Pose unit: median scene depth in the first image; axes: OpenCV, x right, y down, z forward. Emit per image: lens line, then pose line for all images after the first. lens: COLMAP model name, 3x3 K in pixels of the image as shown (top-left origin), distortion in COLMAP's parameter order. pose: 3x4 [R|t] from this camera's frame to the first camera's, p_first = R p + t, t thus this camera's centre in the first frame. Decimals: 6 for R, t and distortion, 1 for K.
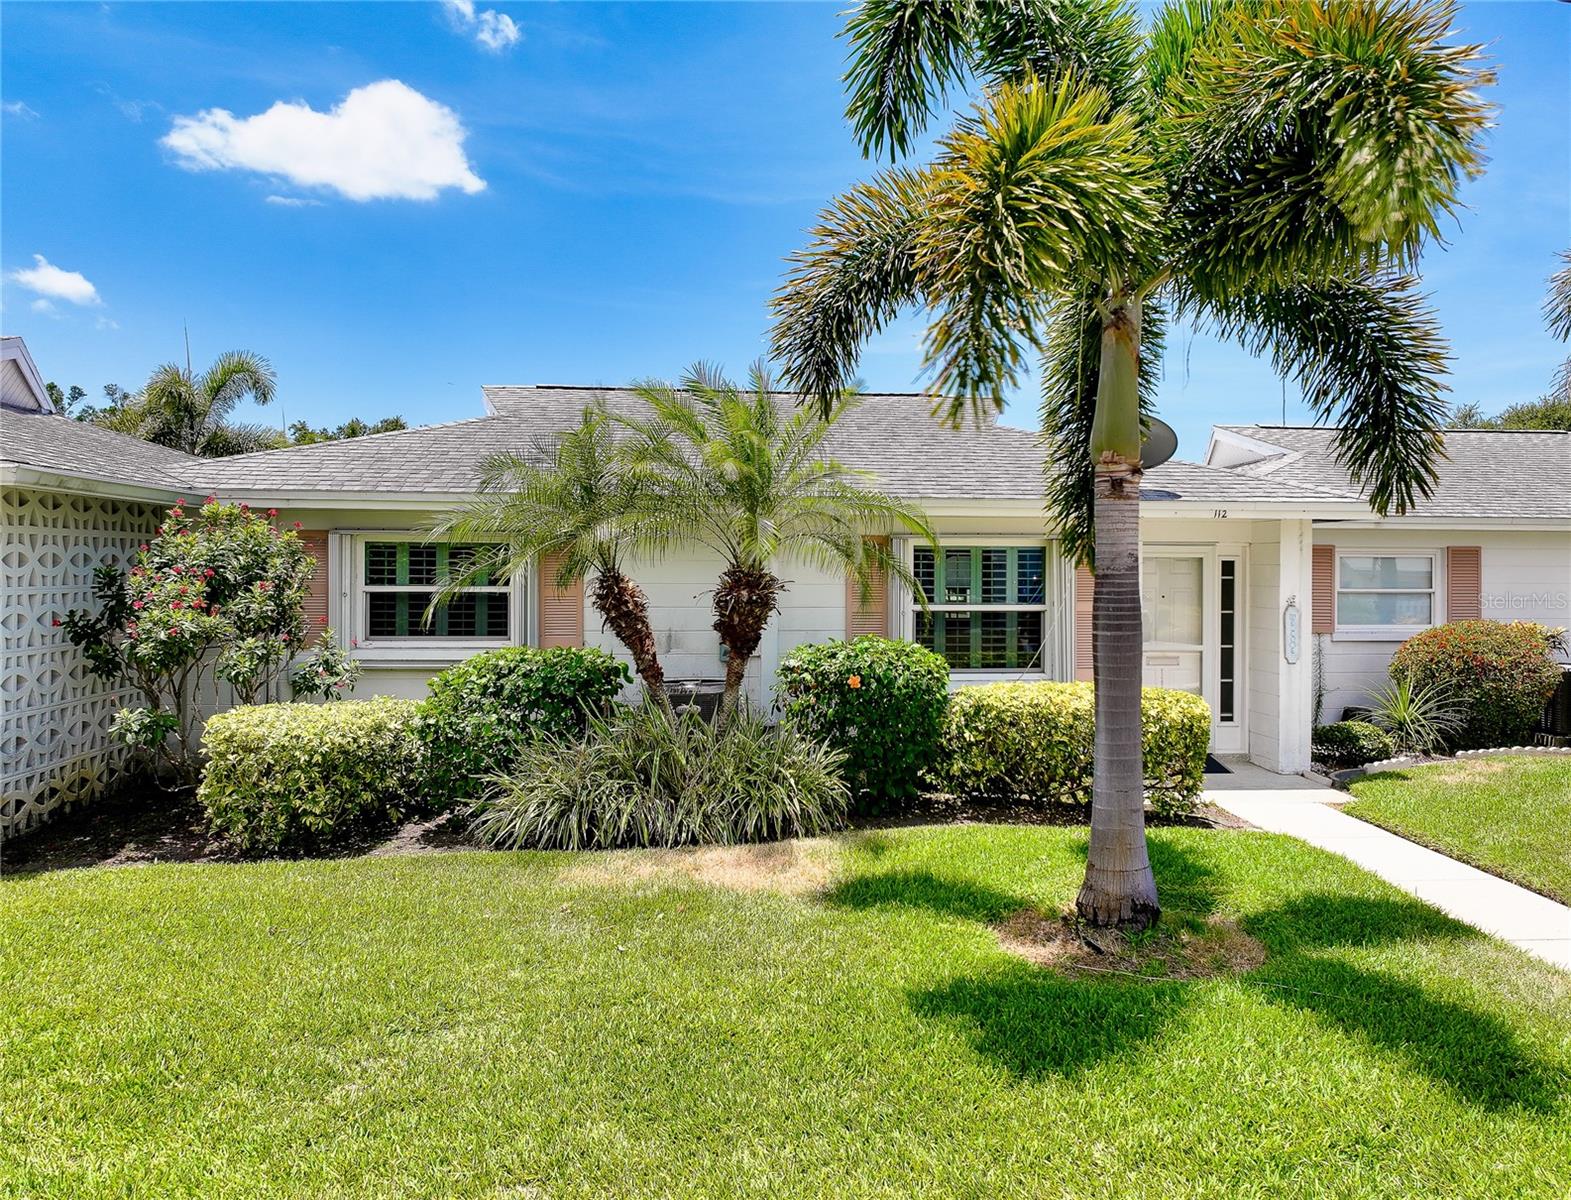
lens RADIAL K [[1177.0, 0, 851.0], [0, 1177.0, 570.9], [0, 0, 1]] dist [0.010394, -0.001458]
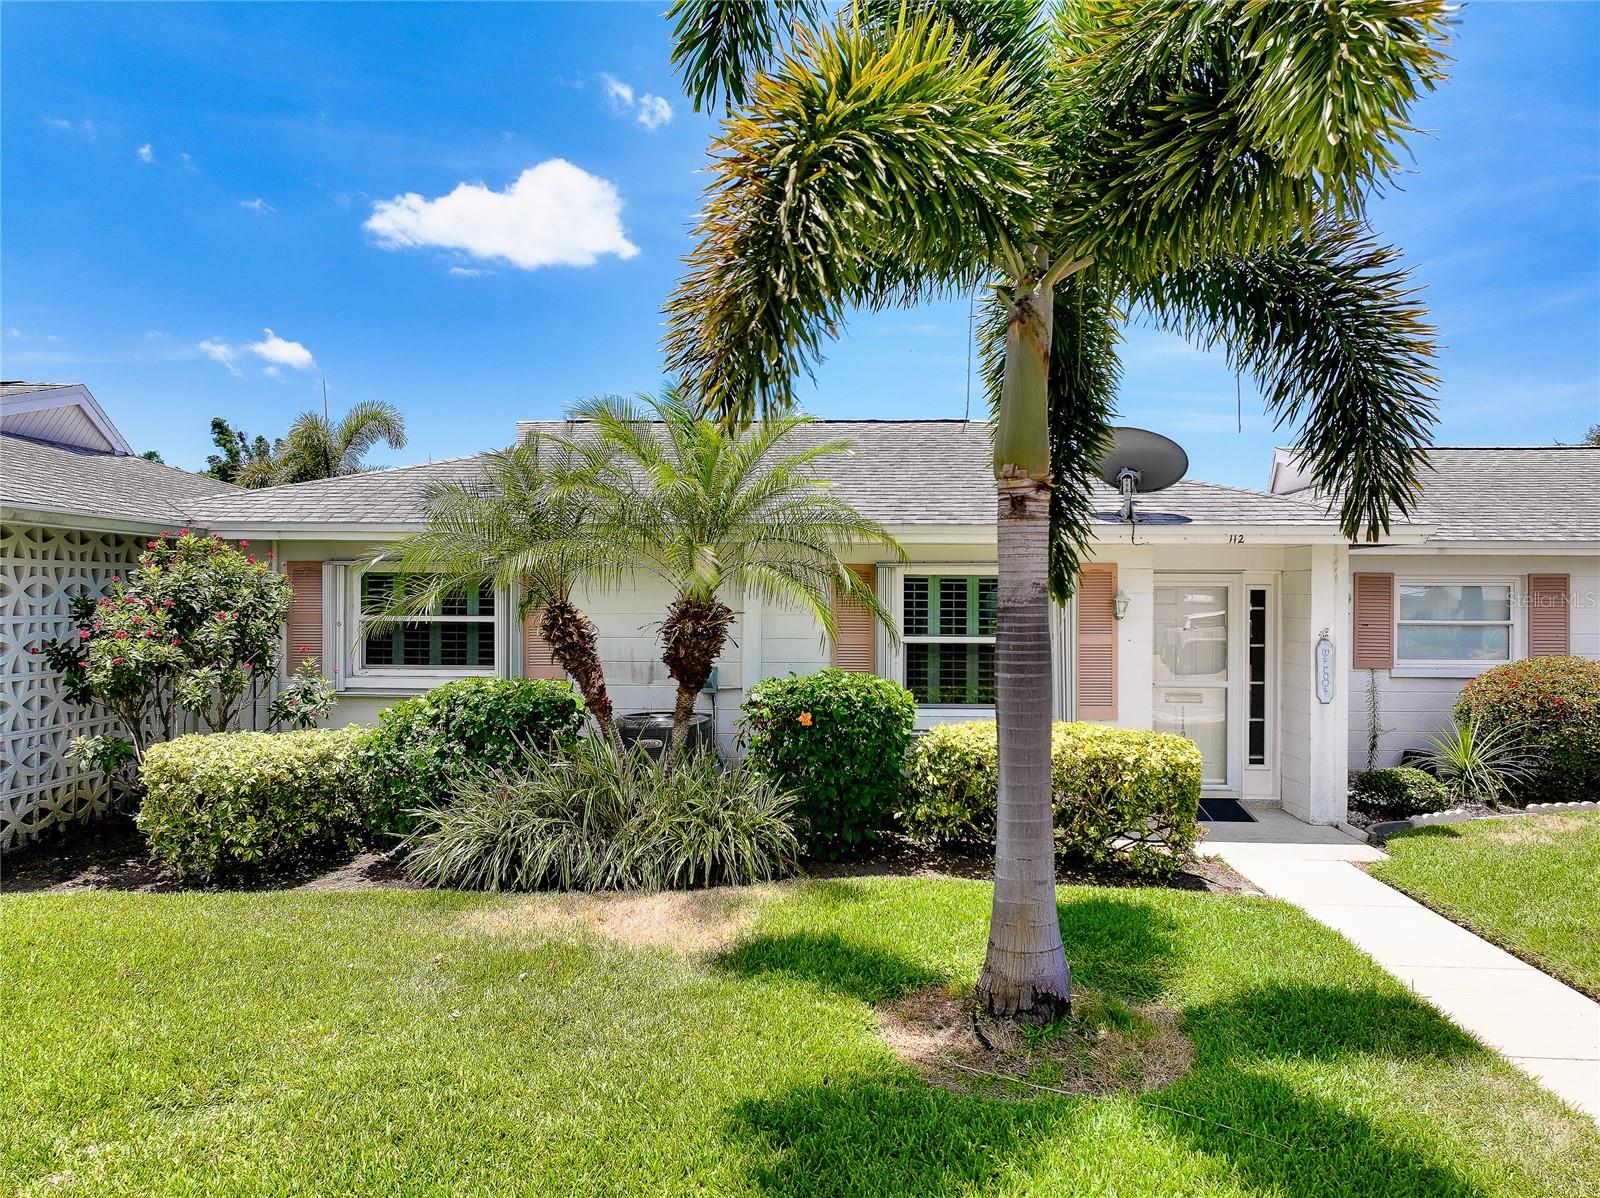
lens RADIAL K [[1108.0, 0, 803.1], [0, 1108.0, 597.4], [0, 0, 1]] dist [0.003443, 0.012609]
pose [[0.989090, 0.000284, -0.147310, 0.132096], [-0.000495, 0.999999, -0.001395, -0.002056], [0.147309, 0.001453, 0.989089, 0.122689]]
